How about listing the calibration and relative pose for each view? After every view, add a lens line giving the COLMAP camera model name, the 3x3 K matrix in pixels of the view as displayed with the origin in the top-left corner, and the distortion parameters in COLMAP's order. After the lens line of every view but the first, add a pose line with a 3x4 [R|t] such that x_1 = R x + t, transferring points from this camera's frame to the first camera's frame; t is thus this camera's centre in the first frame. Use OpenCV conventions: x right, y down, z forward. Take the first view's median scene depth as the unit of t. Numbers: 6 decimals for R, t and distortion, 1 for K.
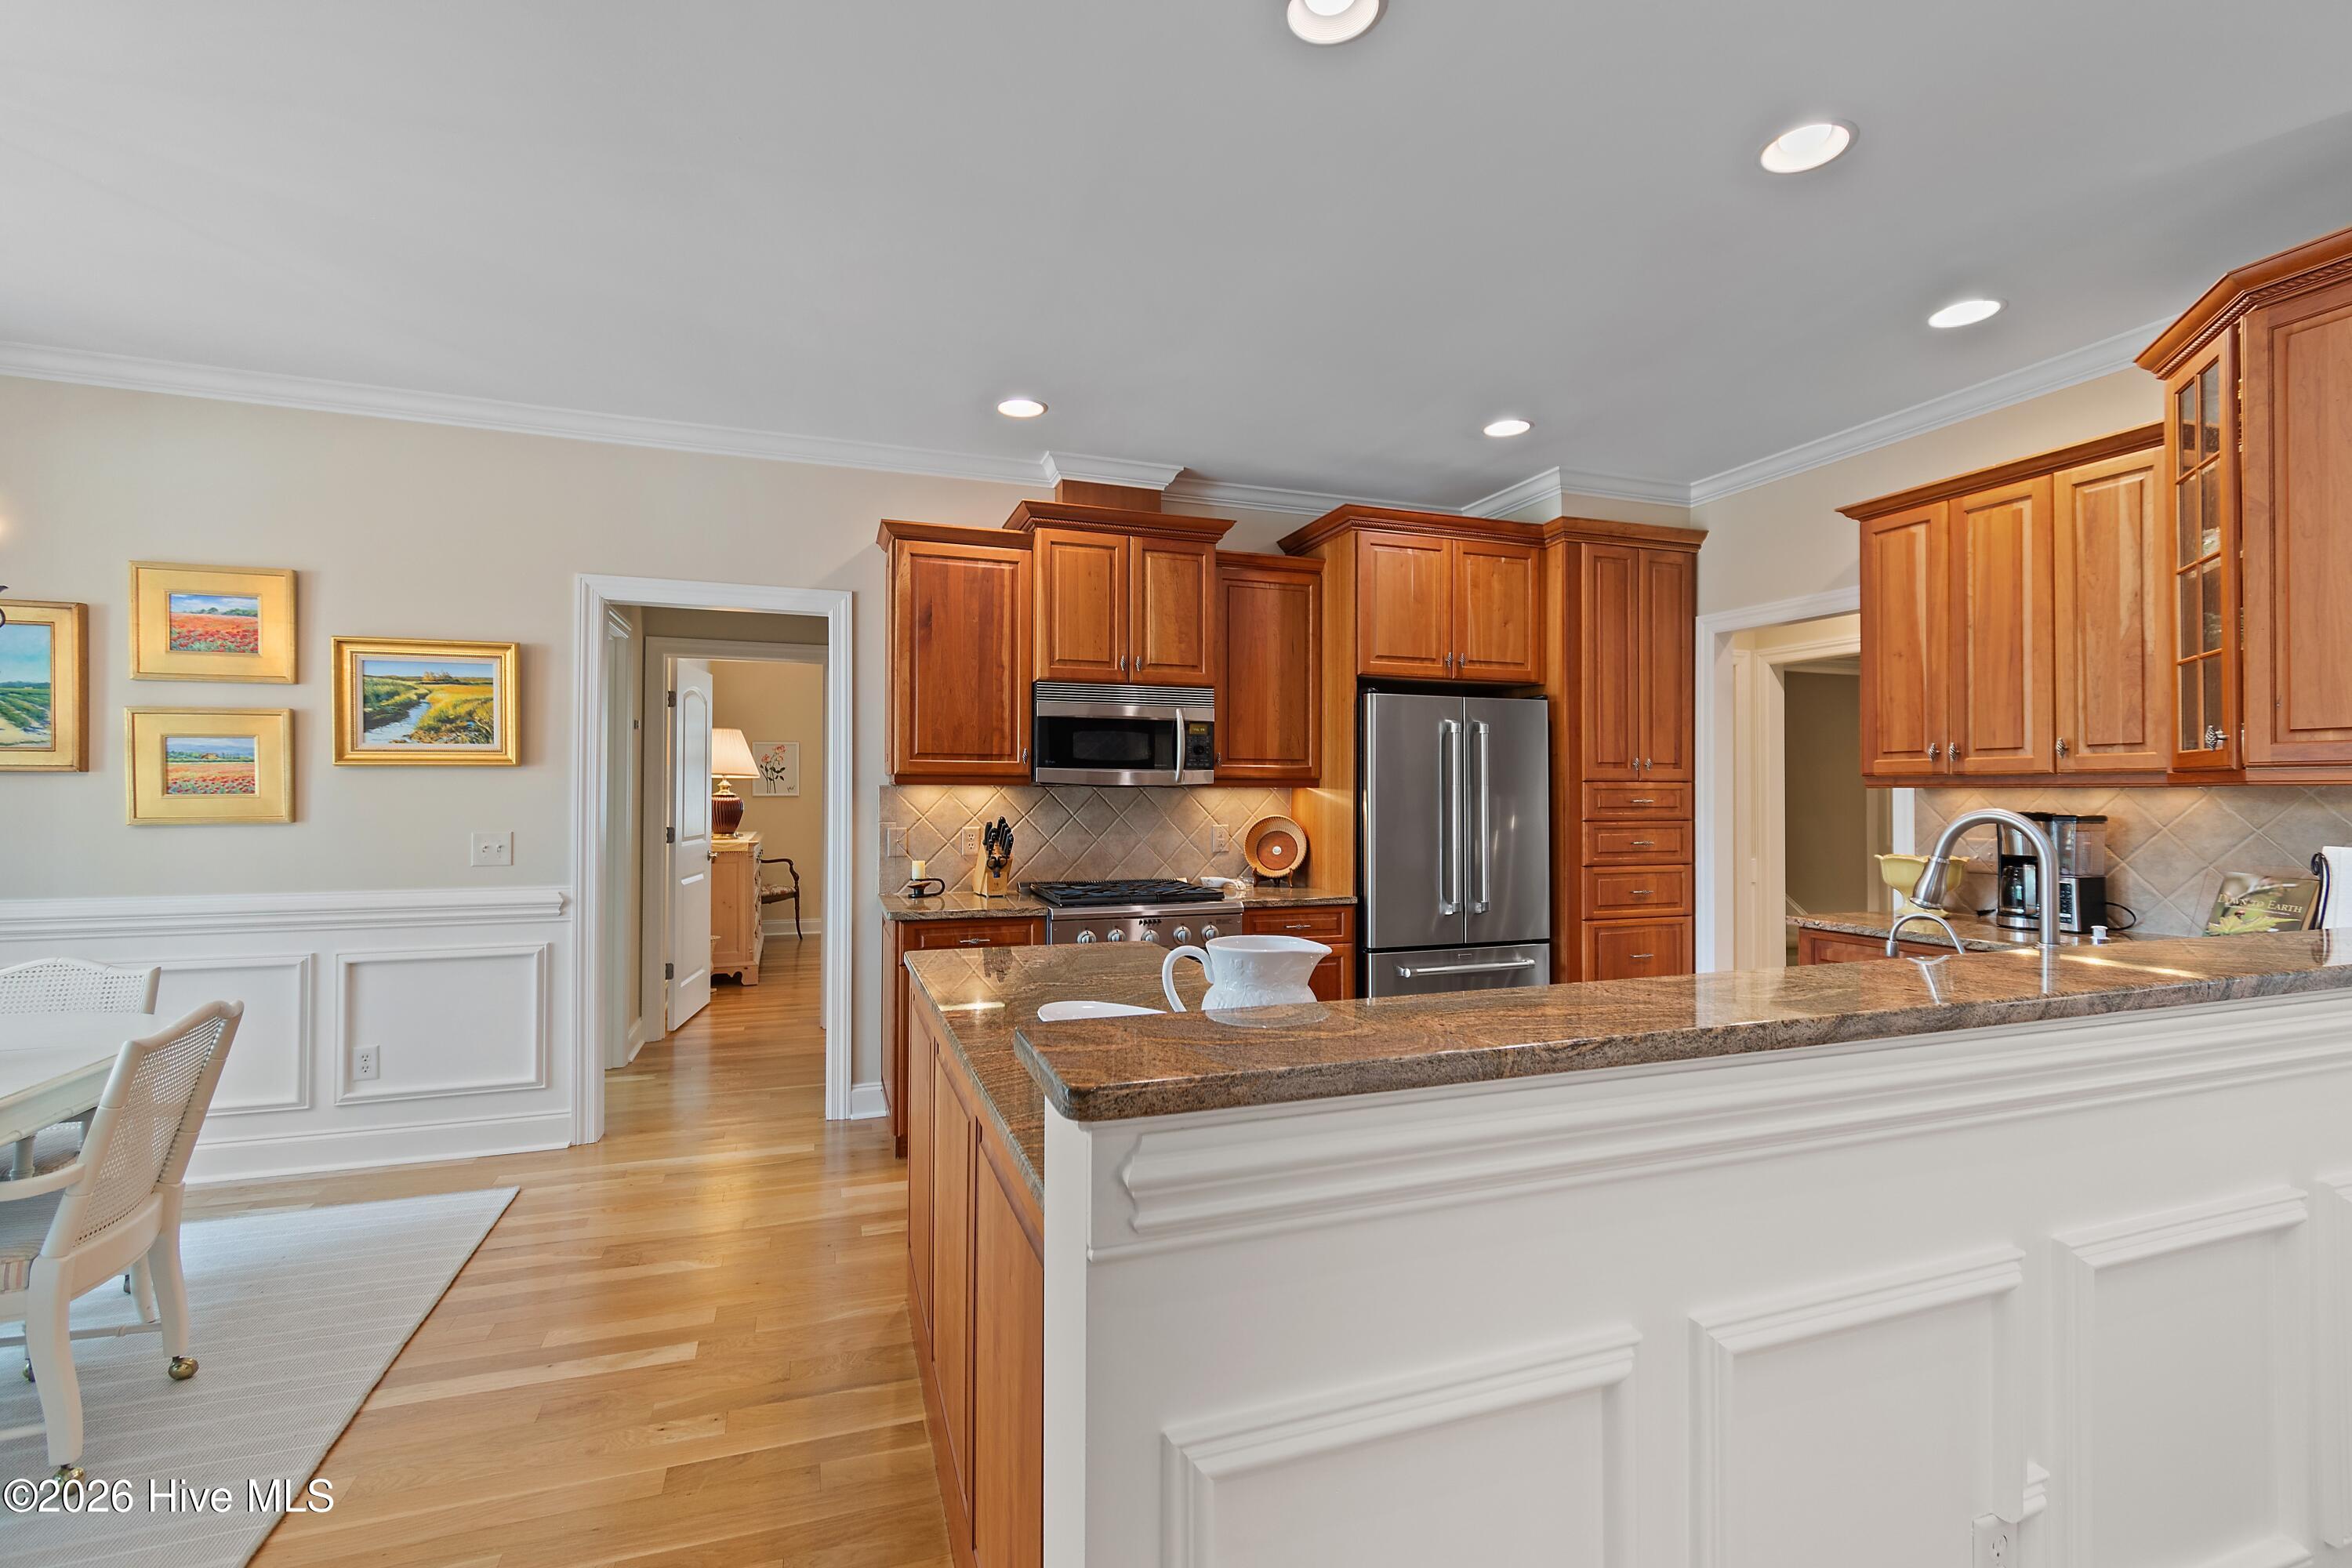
lens RADIAL K [[1034.2, 0, 1180.0], [0, 1034.2, 783.4], [0, 0, 1]] dist [0.005838, -0.003777]
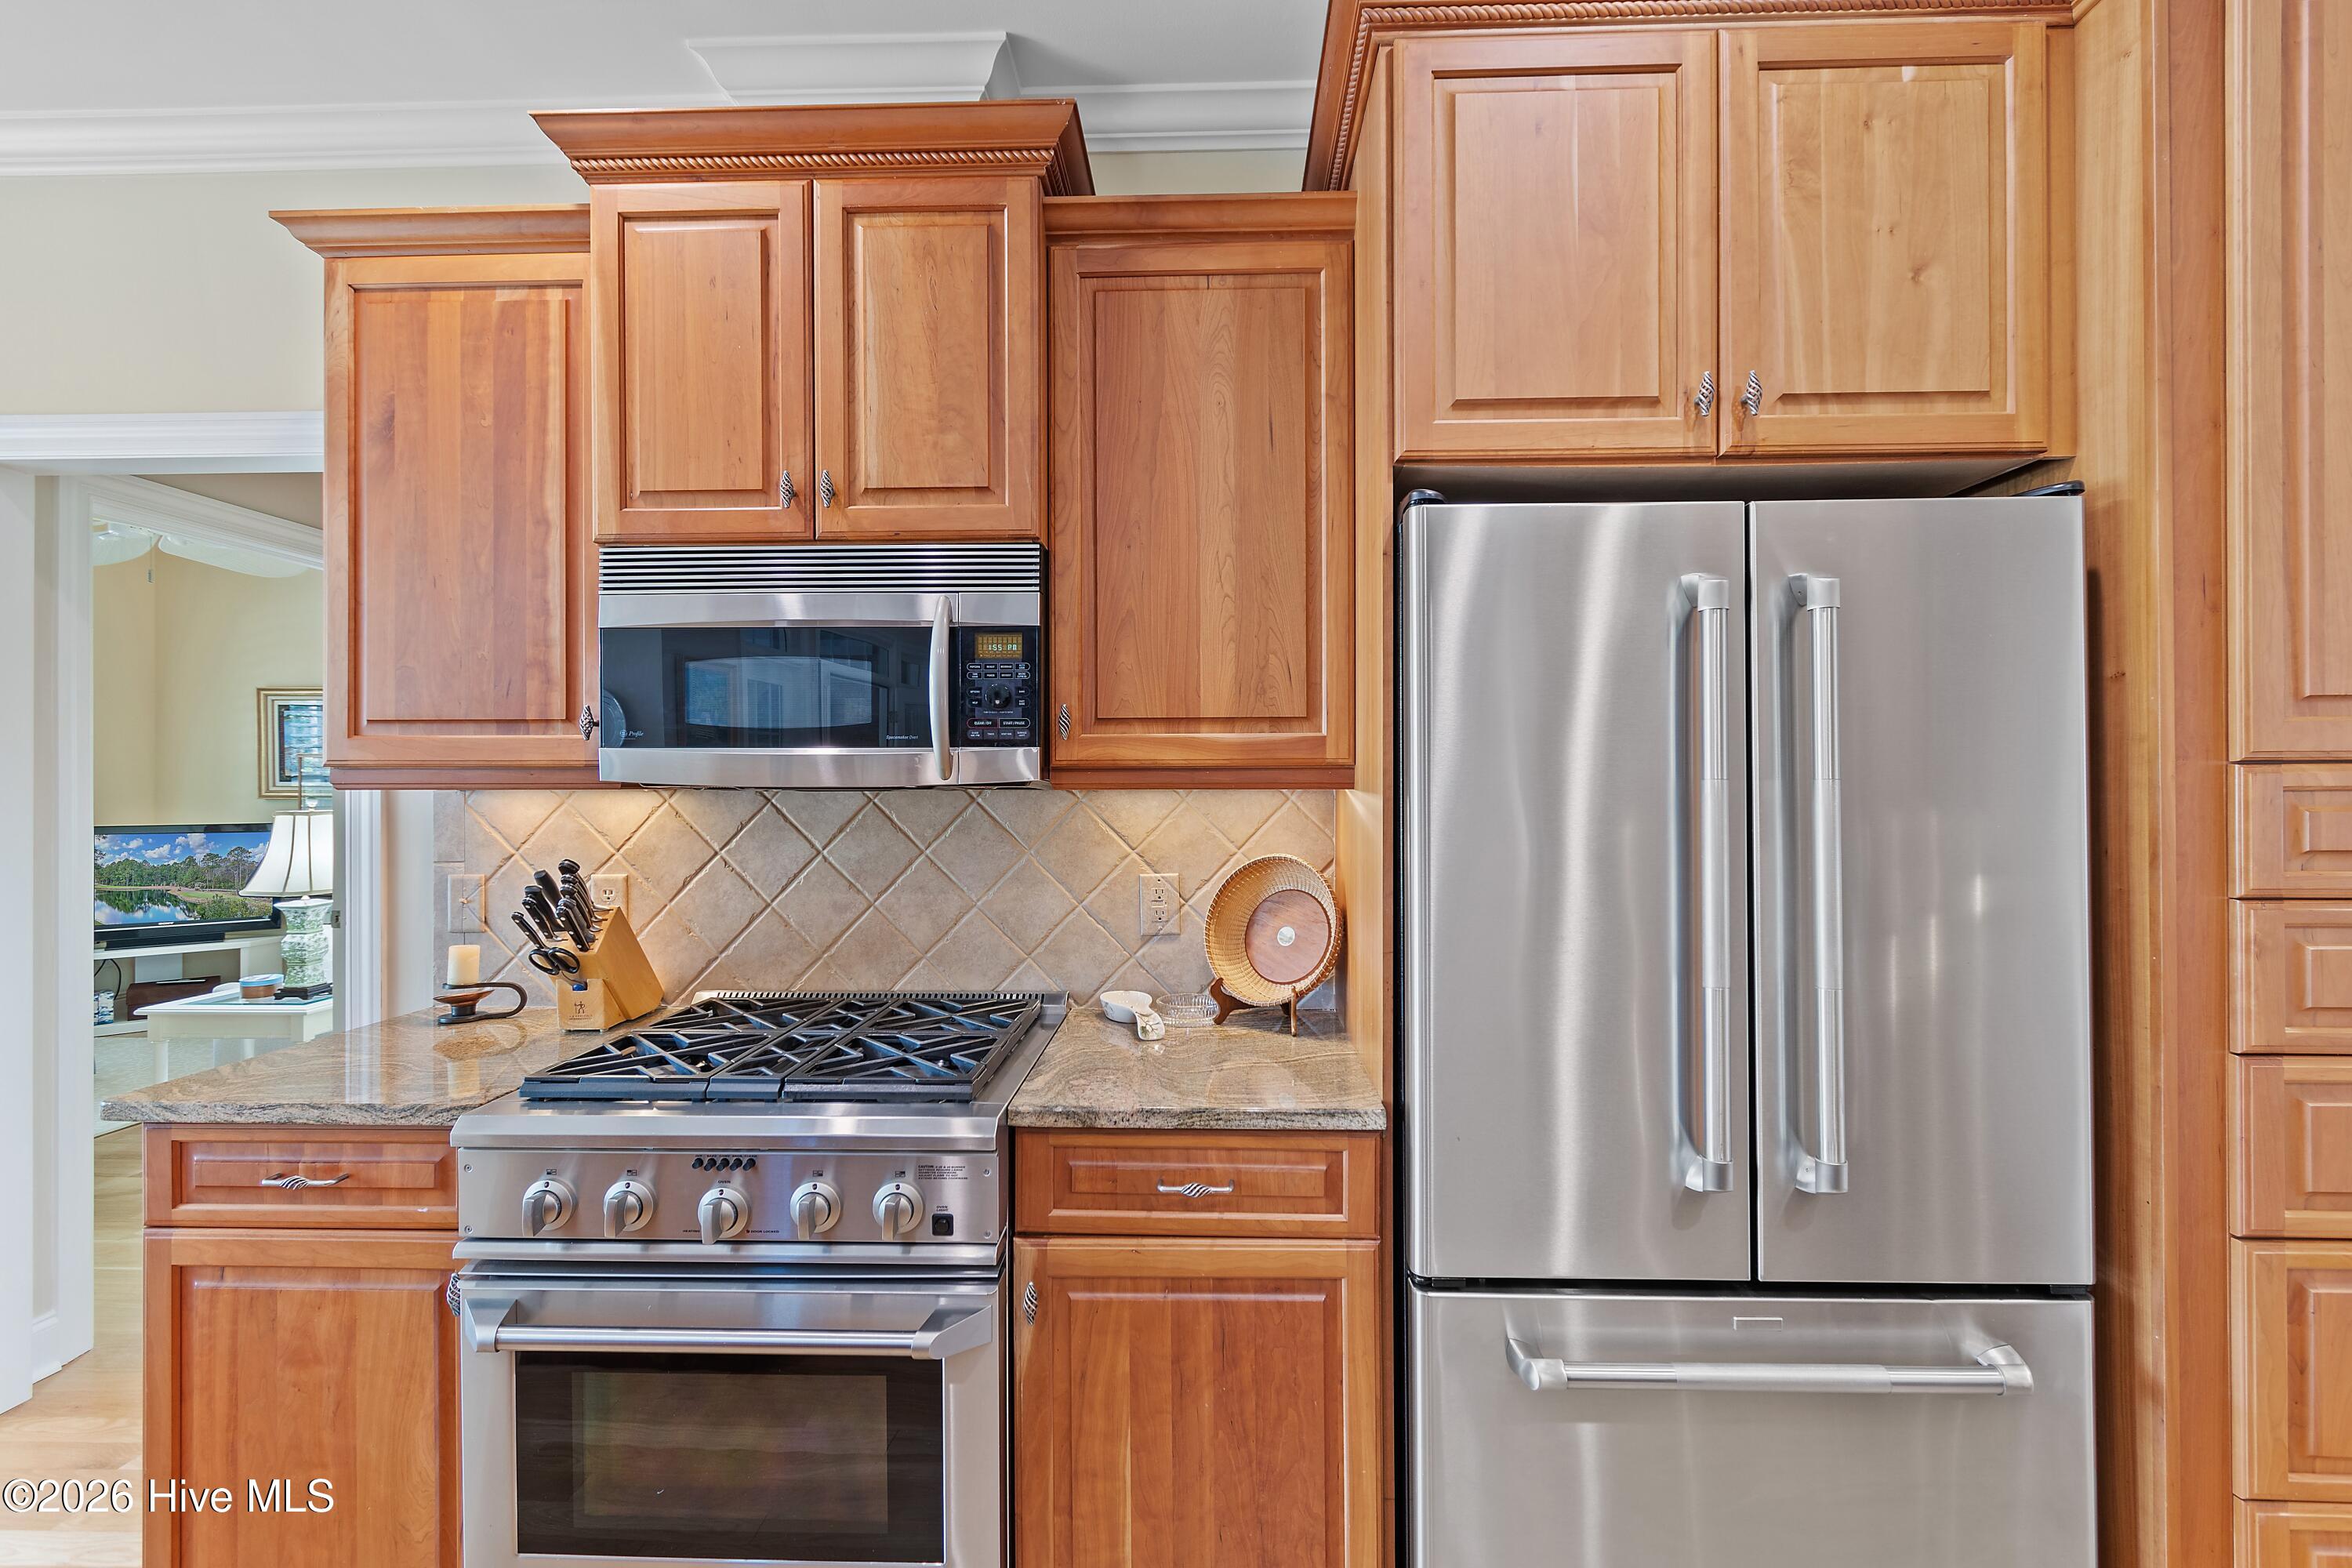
lens RADIAL K [[1034.2, 0, 1180.0], [0, 1034.2, 783.4], [0, 0, 1]] dist [0.005838, -0.003777]
pose [[0.930983, -0.006456, -0.365005, 0.228462], [0.010125, 0.999916, 0.008139, -0.001588], [0.364922, -0.011273, 0.930970, 0.646367]]
